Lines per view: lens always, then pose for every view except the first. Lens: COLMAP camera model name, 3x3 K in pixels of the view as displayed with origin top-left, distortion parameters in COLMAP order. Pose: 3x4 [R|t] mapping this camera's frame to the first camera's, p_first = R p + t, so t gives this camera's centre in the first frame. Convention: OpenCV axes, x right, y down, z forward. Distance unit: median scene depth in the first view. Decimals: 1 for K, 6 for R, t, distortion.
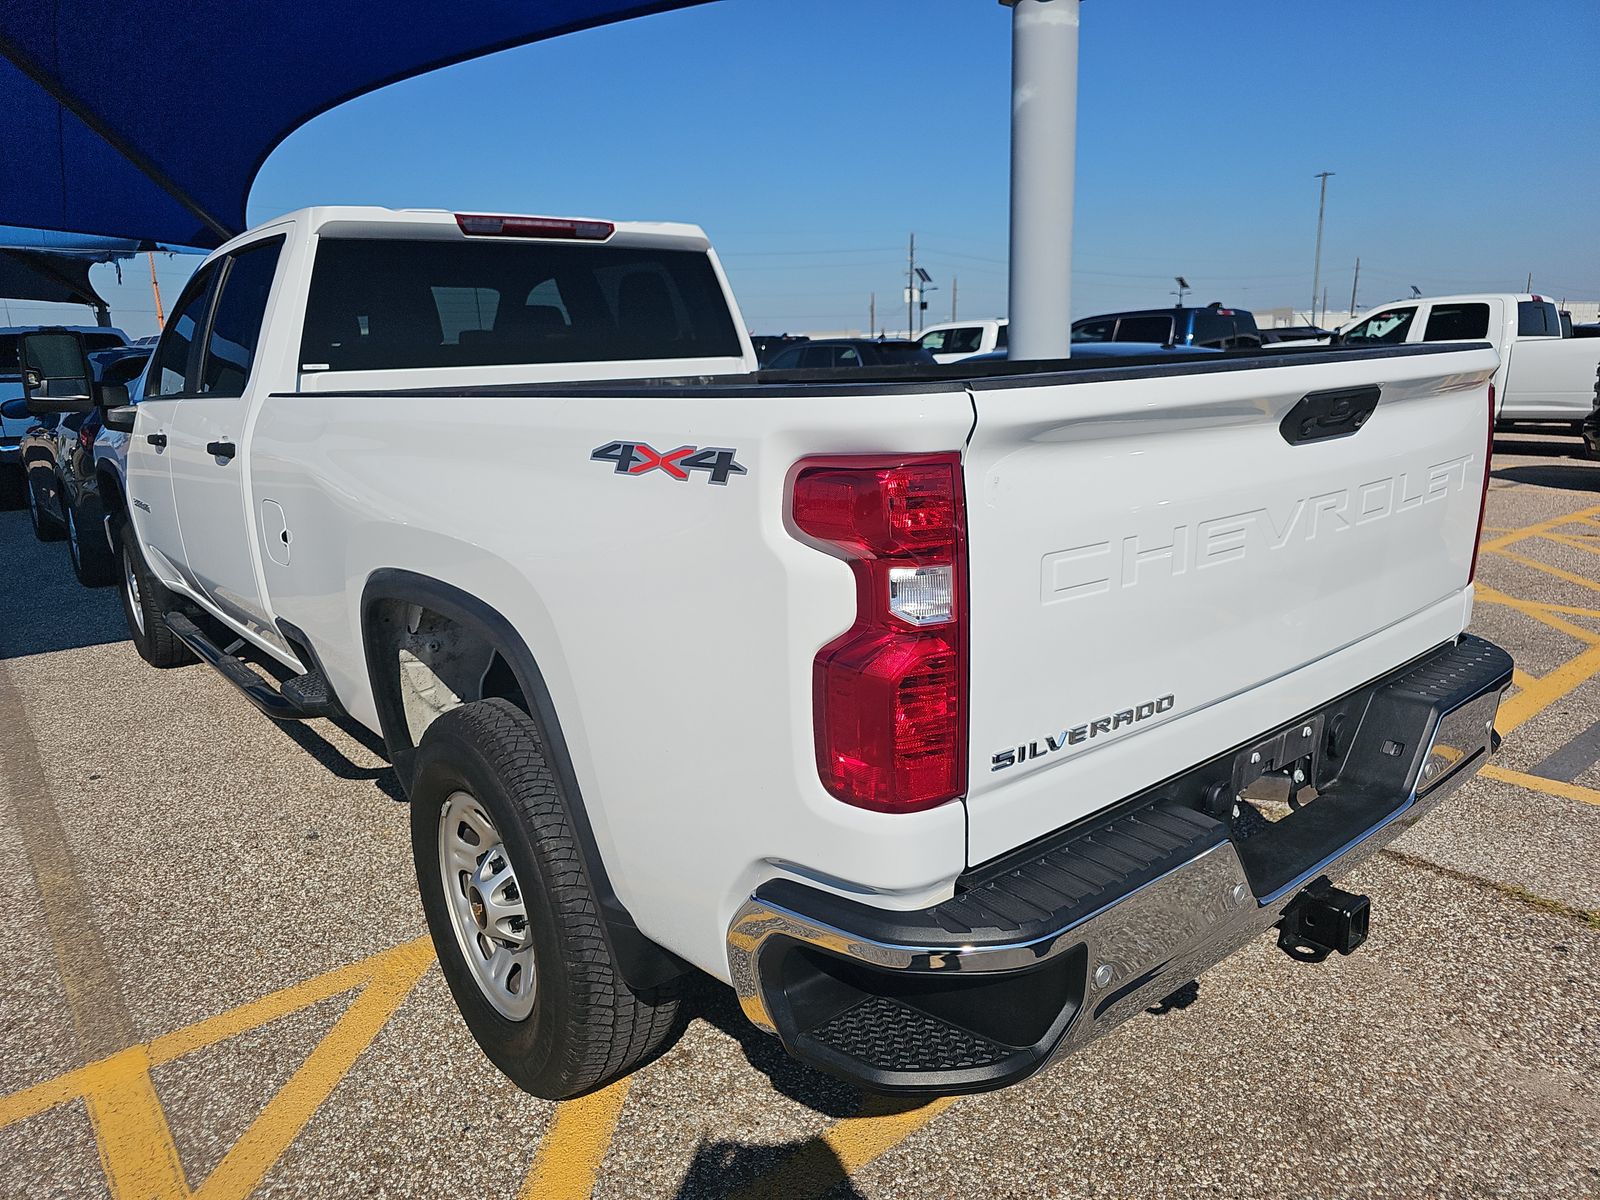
lens RADIAL K [[1071.9, 0, 804.0], [0, 1071.9, 589.5], [0, 0, 1]] dist [0.023852, -0.017296]
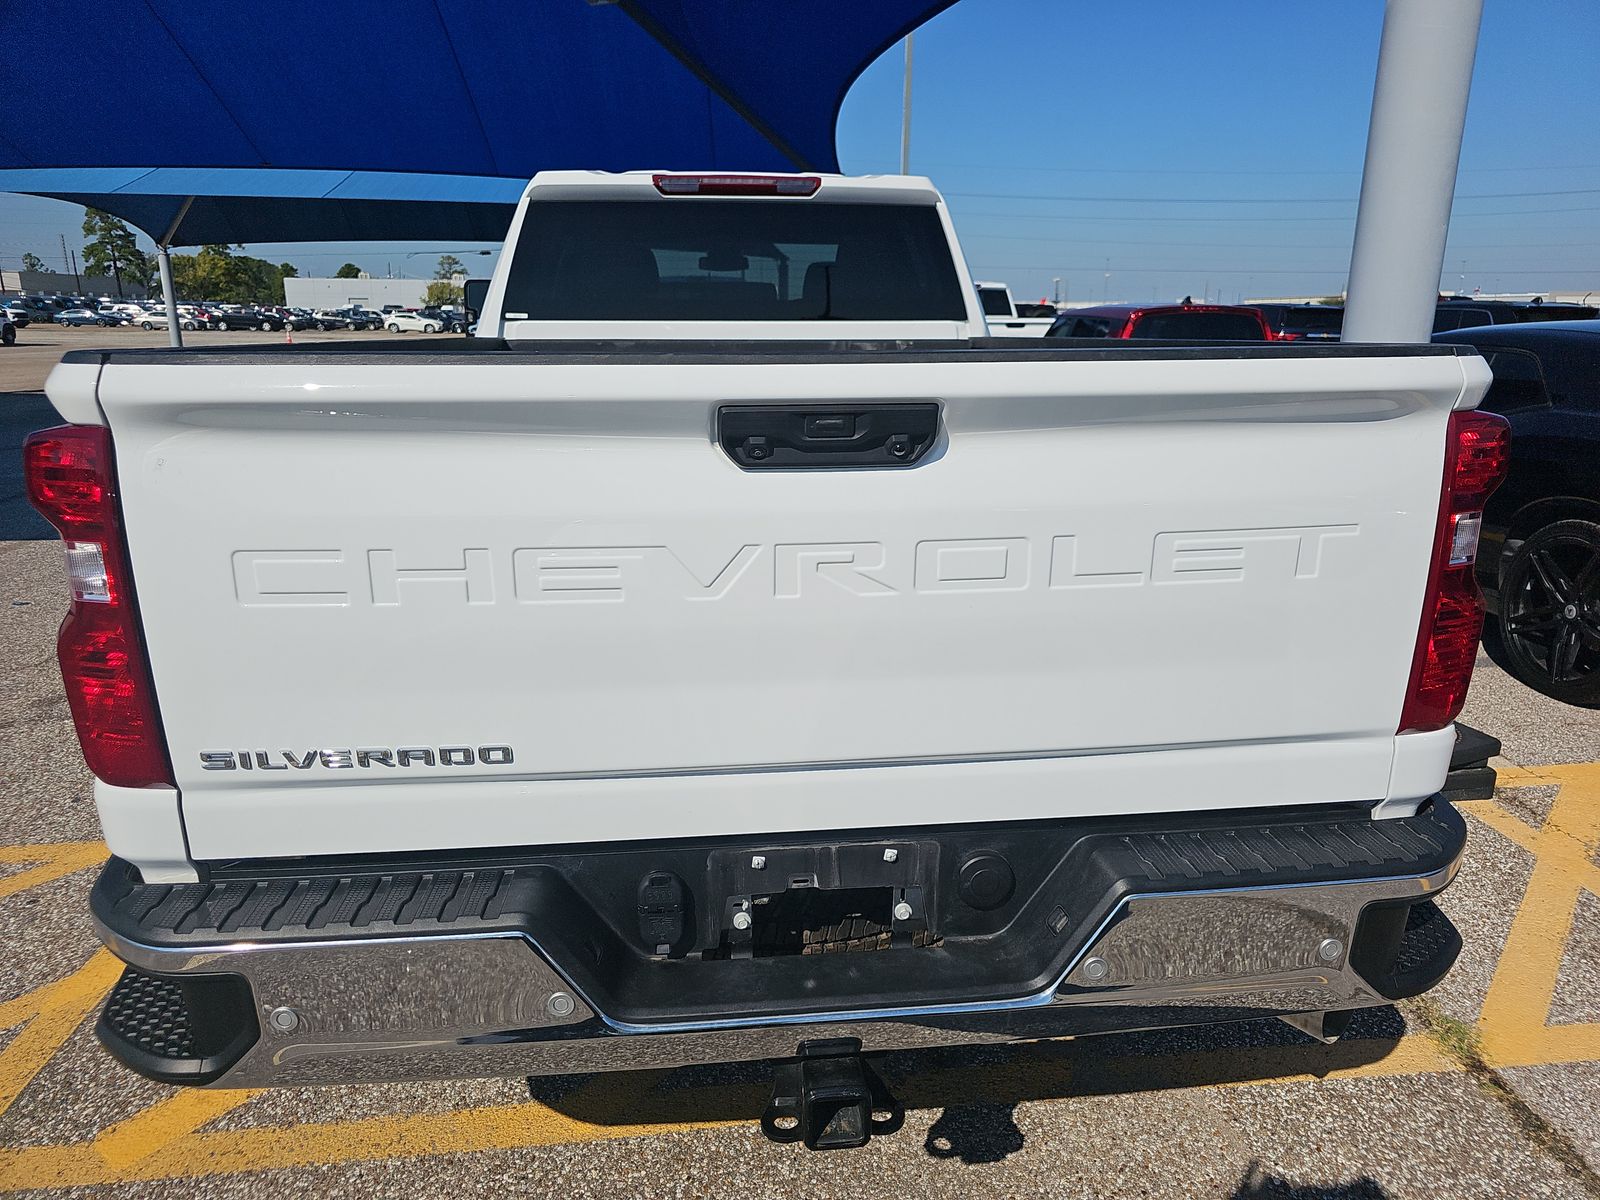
lens RADIAL K [[1071.9, 0, 819.1], [0, 1071.9, 595.6], [0, 0, 1]] dist [0.023852, -0.017296]
pose [[0.832721, 0.173345, -0.525859, 0.491727], [-0.148470, 0.984855, 0.089541, -0.066326], [0.533416, 0.003512, 0.845846, 0.212748]]
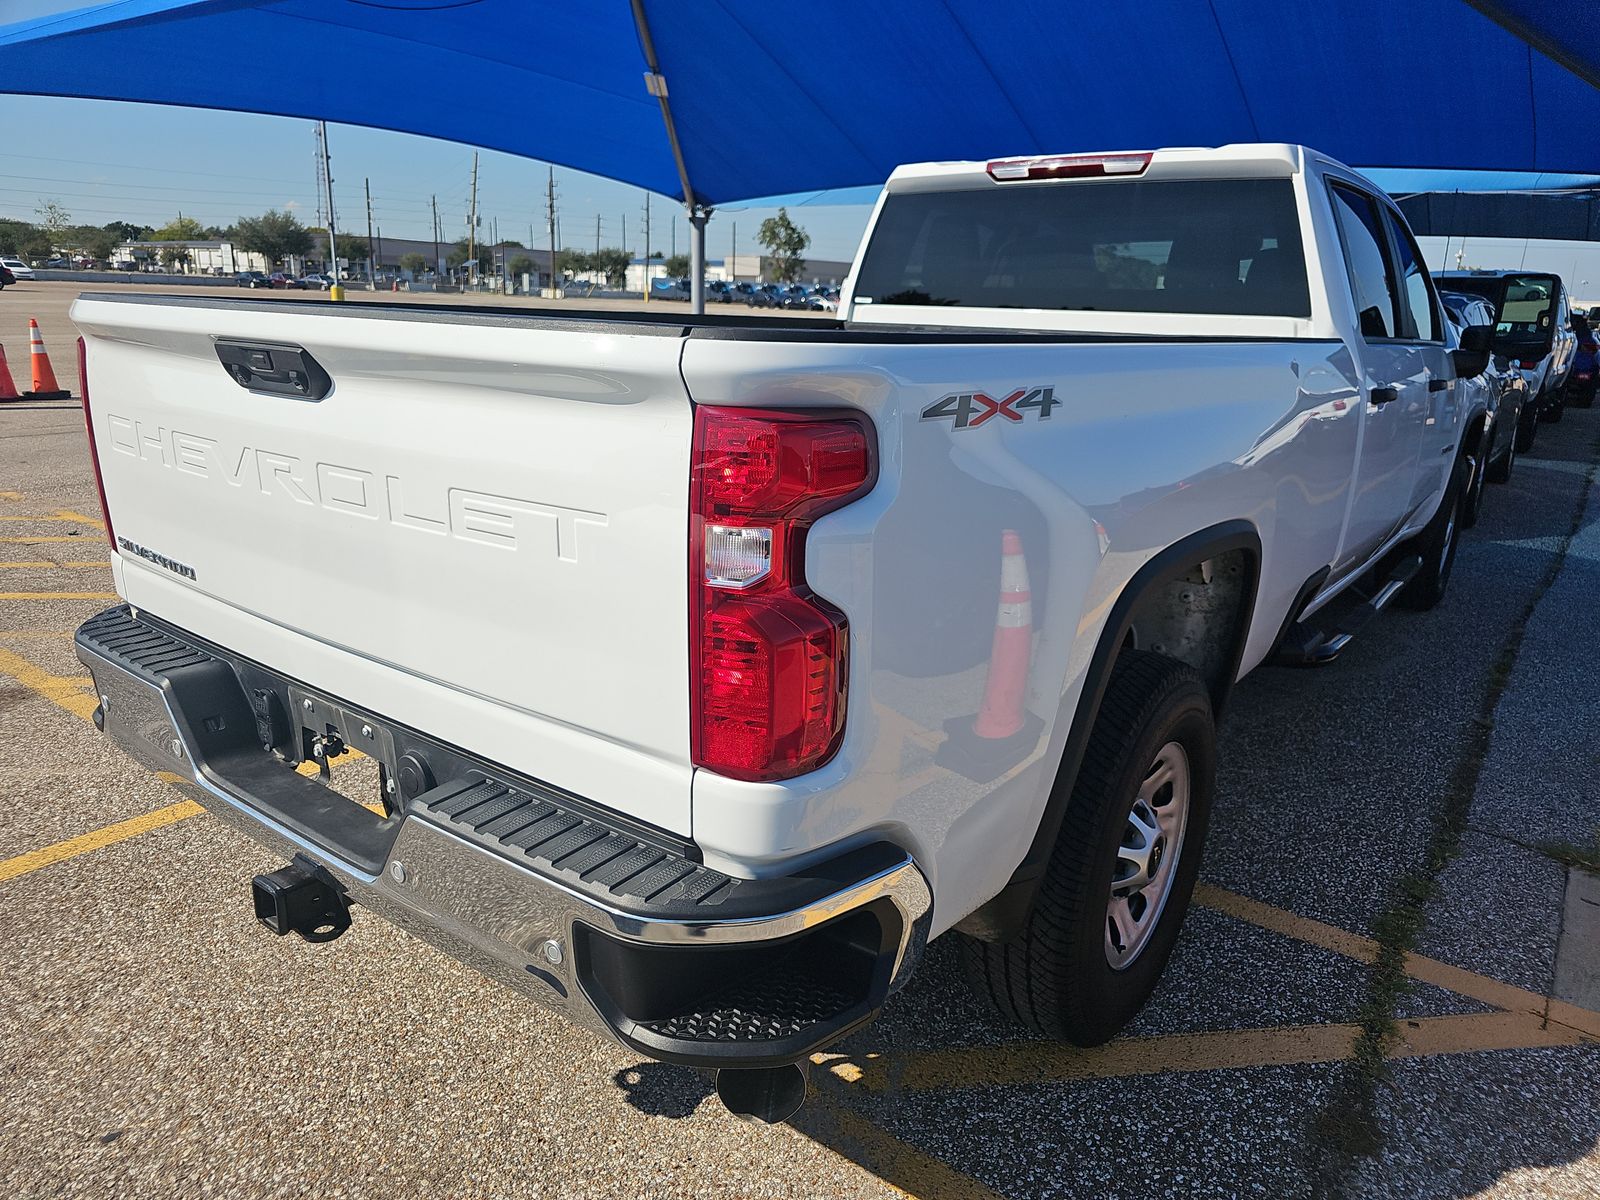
lens RADIAL K [[1071.9, 0, 810.7], [0, 1071.9, 613.8], [0, 0, 1]] dist [0.023852, -0.017296]
pose [[0.231531, 0.313768, -0.920838, 0.842710], [-0.251872, 0.933617, 0.254793, -0.176382], [0.939656, 0.172941, 0.295190, 0.664137]]
